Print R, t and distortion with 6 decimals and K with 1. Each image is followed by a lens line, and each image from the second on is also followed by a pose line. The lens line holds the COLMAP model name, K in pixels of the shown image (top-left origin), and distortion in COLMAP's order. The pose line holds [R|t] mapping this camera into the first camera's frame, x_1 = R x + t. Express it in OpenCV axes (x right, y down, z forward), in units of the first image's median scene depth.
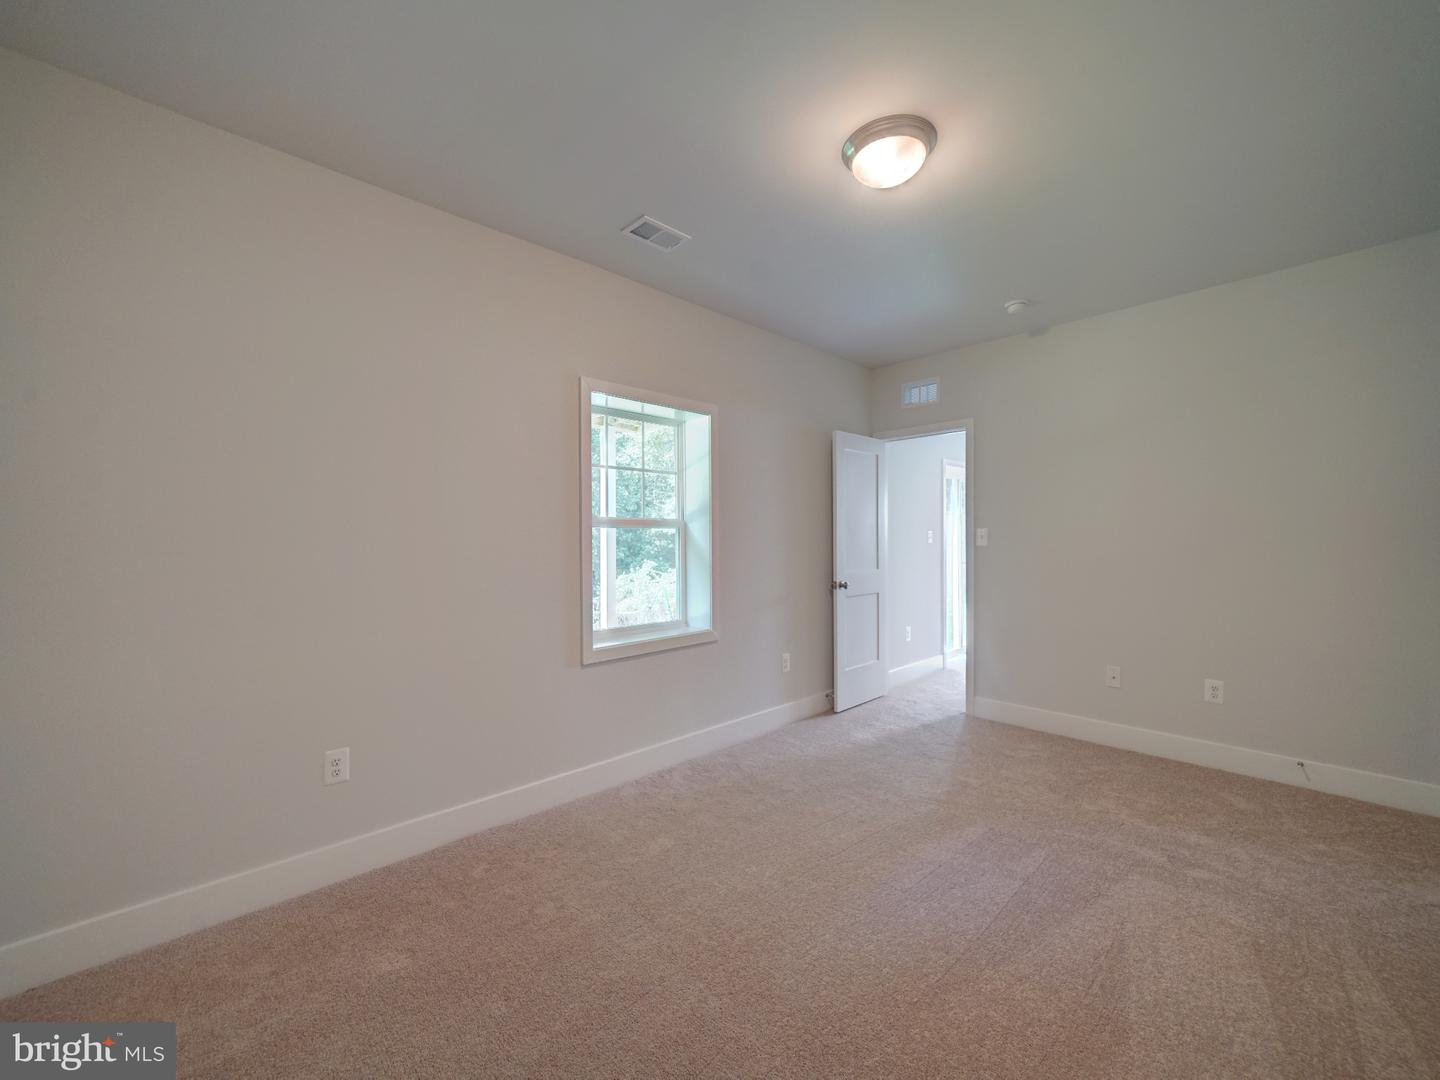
lens RADIAL K [[584.6, 0, 721.3], [0, 584.6, 561.4], [0, 0, 1]] dist [-0.004666, 0.000516]
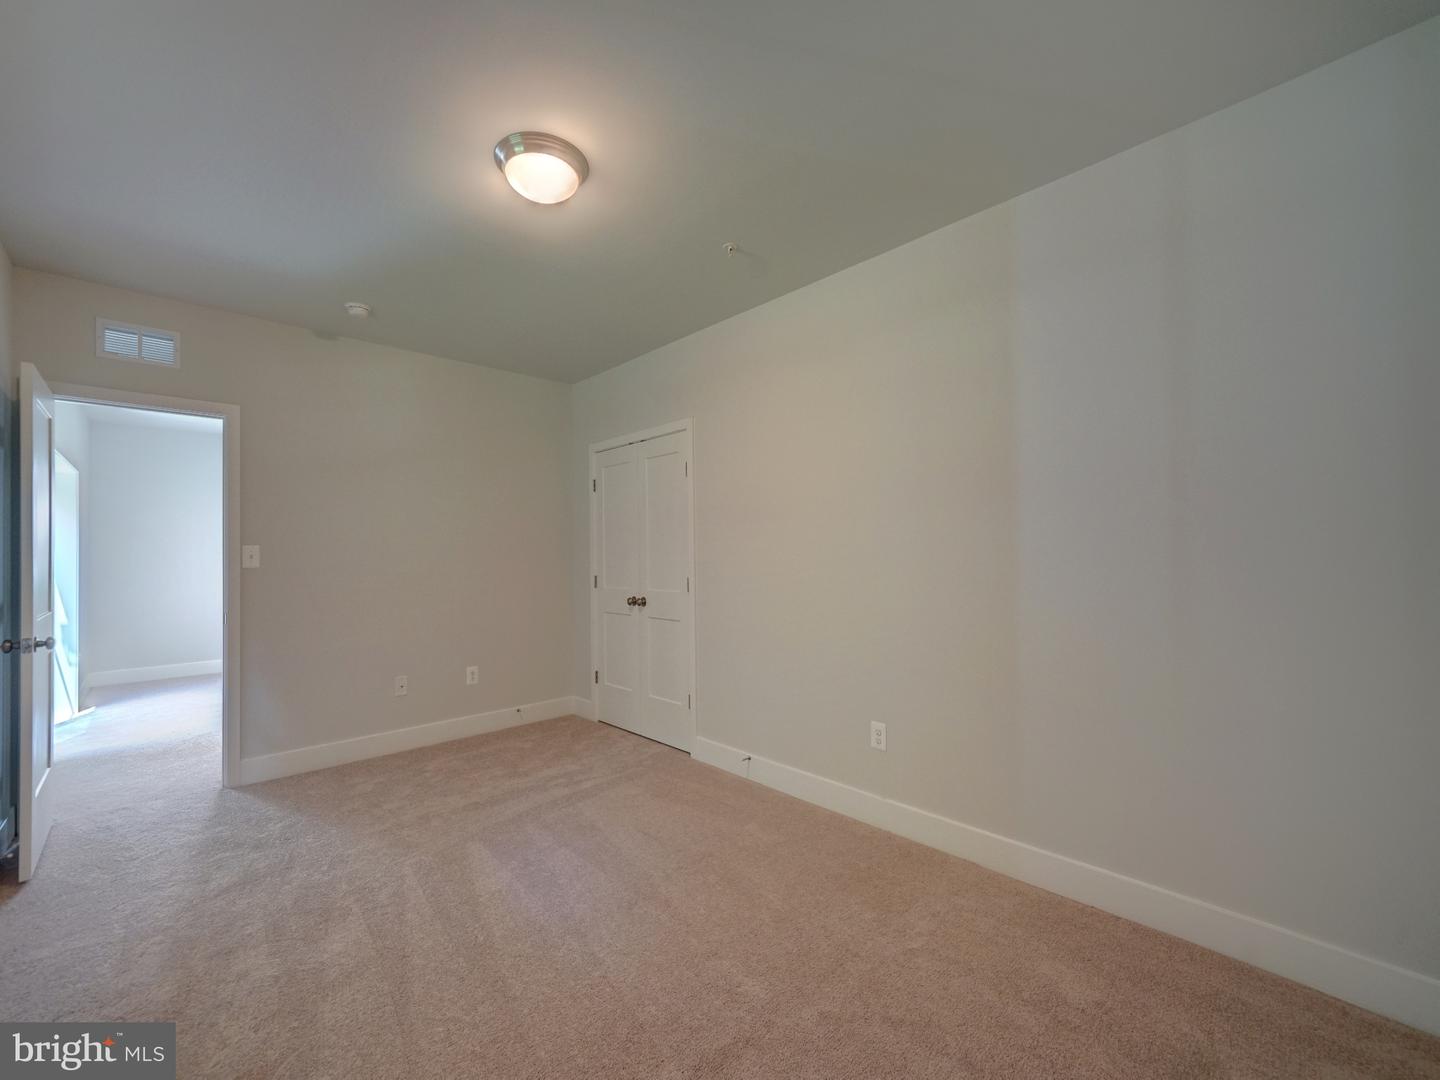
lens RADIAL K [[584.6, 0, 721.3], [0, 584.6, 561.4], [0, 0, 1]] dist [-0.004666, 0.000516]
pose [[-0.012982, -0.010030, 0.999865, -0.426872], [0.041753, 0.999072, 0.010564, -0.018990], [-0.999044, 0.041884, -0.012551, 0.430690]]
